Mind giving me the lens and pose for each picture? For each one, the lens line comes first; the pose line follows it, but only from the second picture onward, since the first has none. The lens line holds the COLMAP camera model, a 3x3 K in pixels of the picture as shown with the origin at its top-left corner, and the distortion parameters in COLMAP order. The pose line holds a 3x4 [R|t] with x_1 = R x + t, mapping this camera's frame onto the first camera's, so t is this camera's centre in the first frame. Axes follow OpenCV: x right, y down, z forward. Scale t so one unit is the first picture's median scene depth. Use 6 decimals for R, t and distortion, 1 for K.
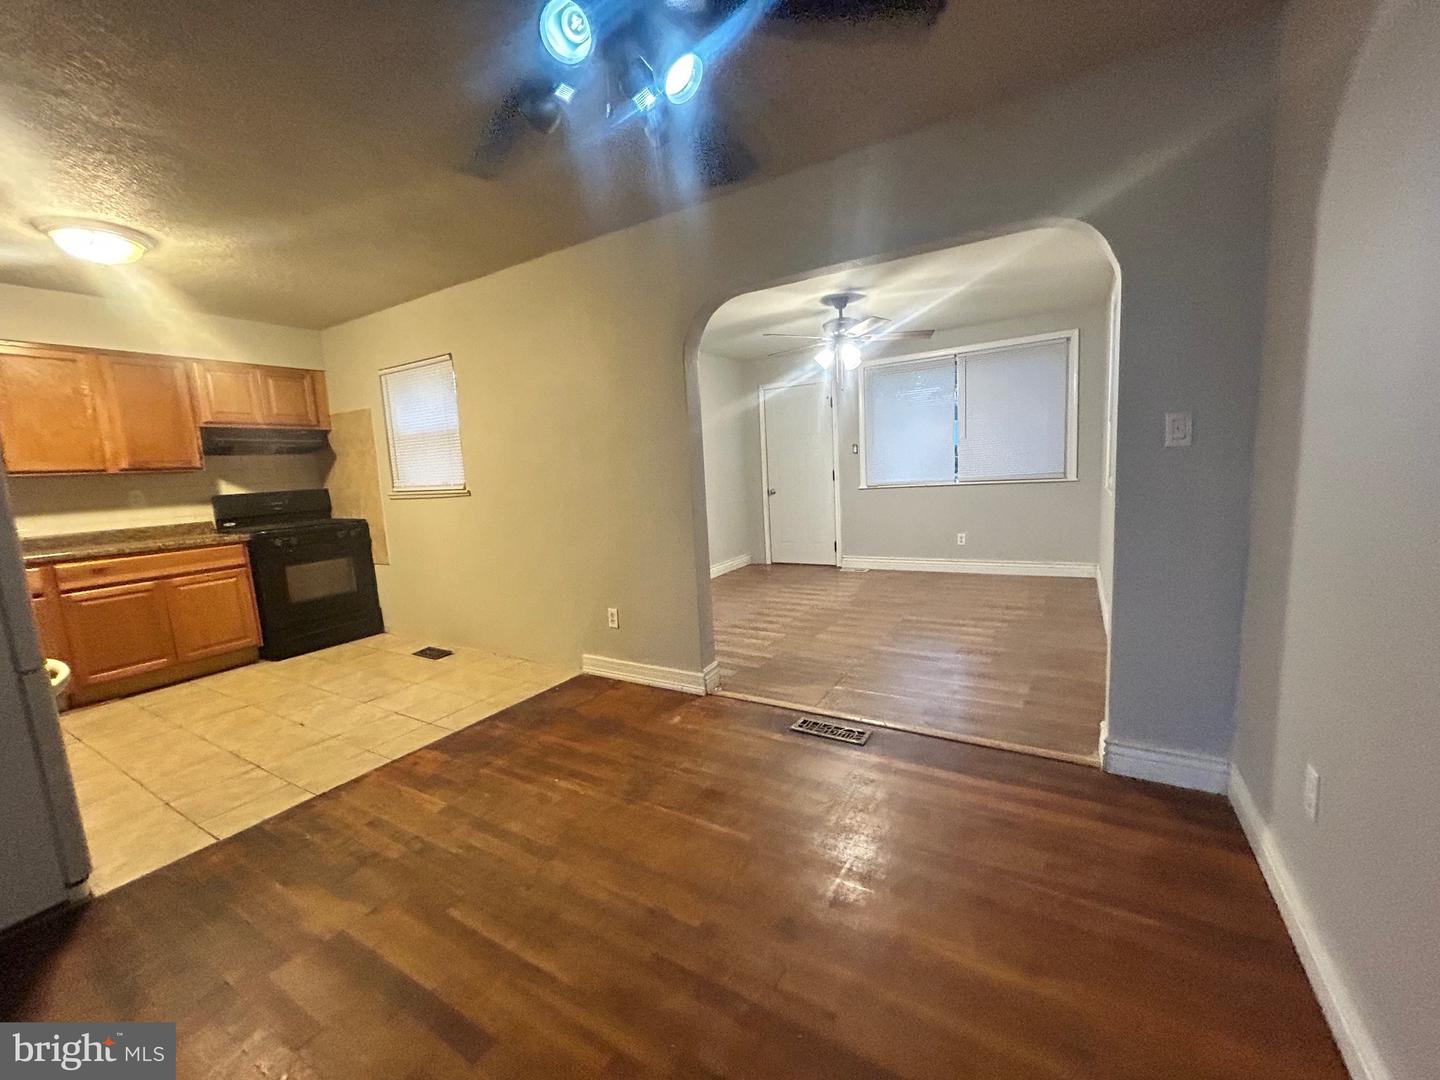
lens RADIAL K [[585.3, 0, 720.0], [0, 585.3, 540.0], [0, 0, 1]] dist [-0.000048, -0.000473]
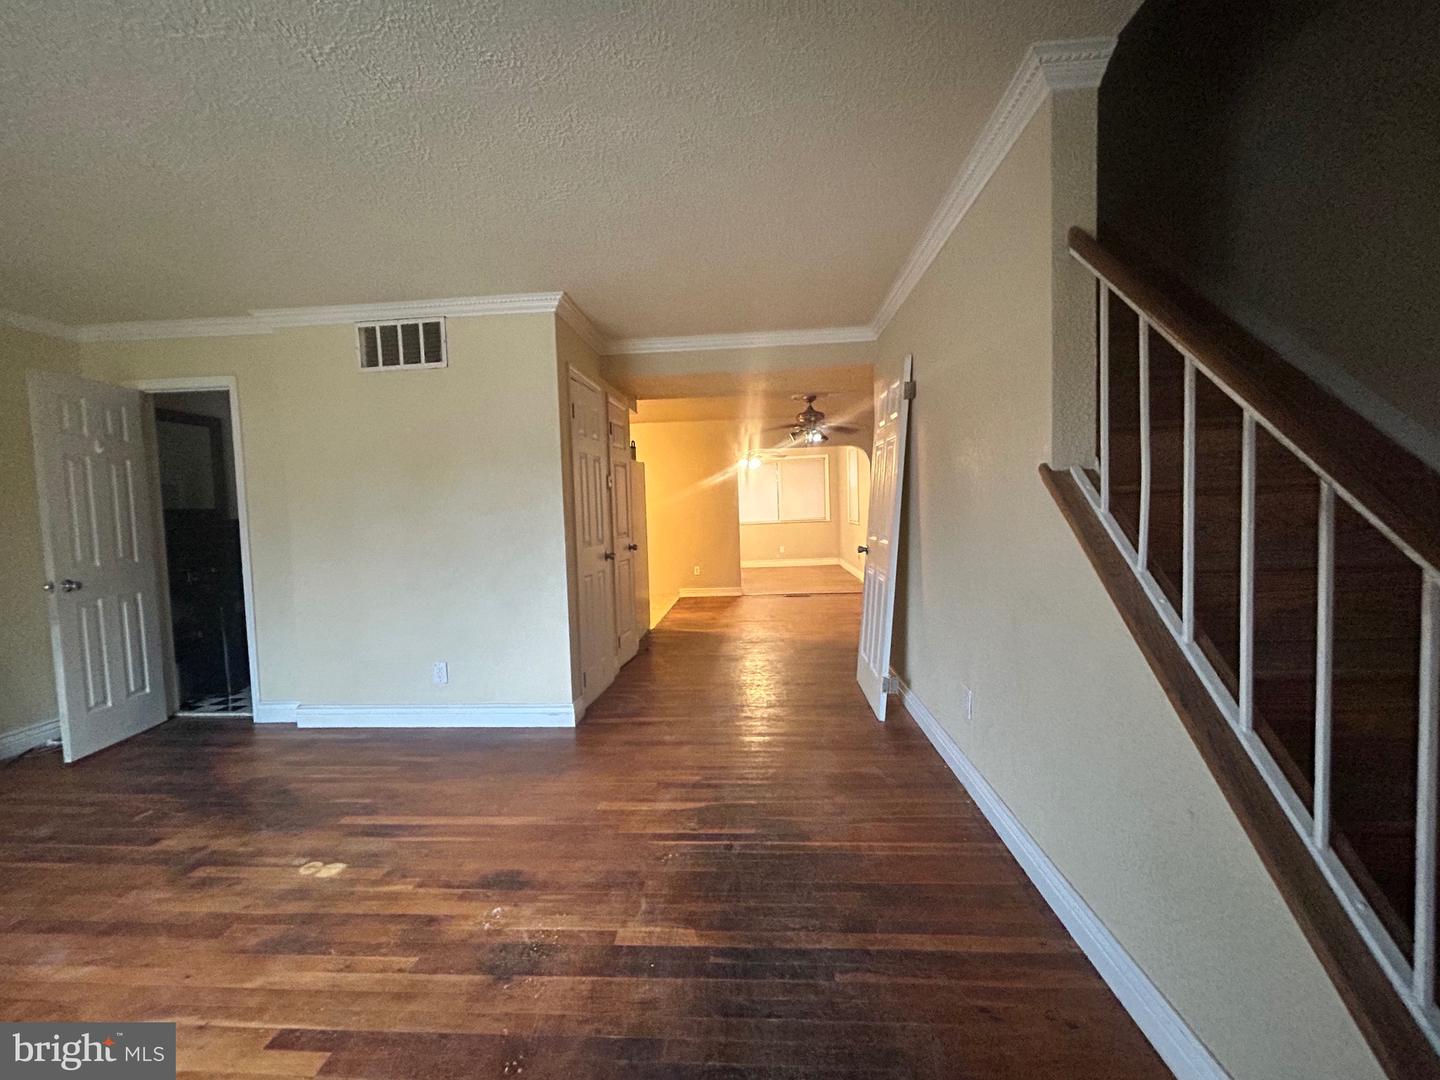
lens RADIAL K [[585.7, 0, 720.0], [0, 585.7, 540.0], [0, 0, 1]] dist [0.000673, -0.000748]
pose [[0.889492, -0.000682, 0.456951, -1.037247], [0.043176, 0.995650, -0.082559, 0.181601], [-0.454907, 0.093165, 0.885652, -1.027011]]
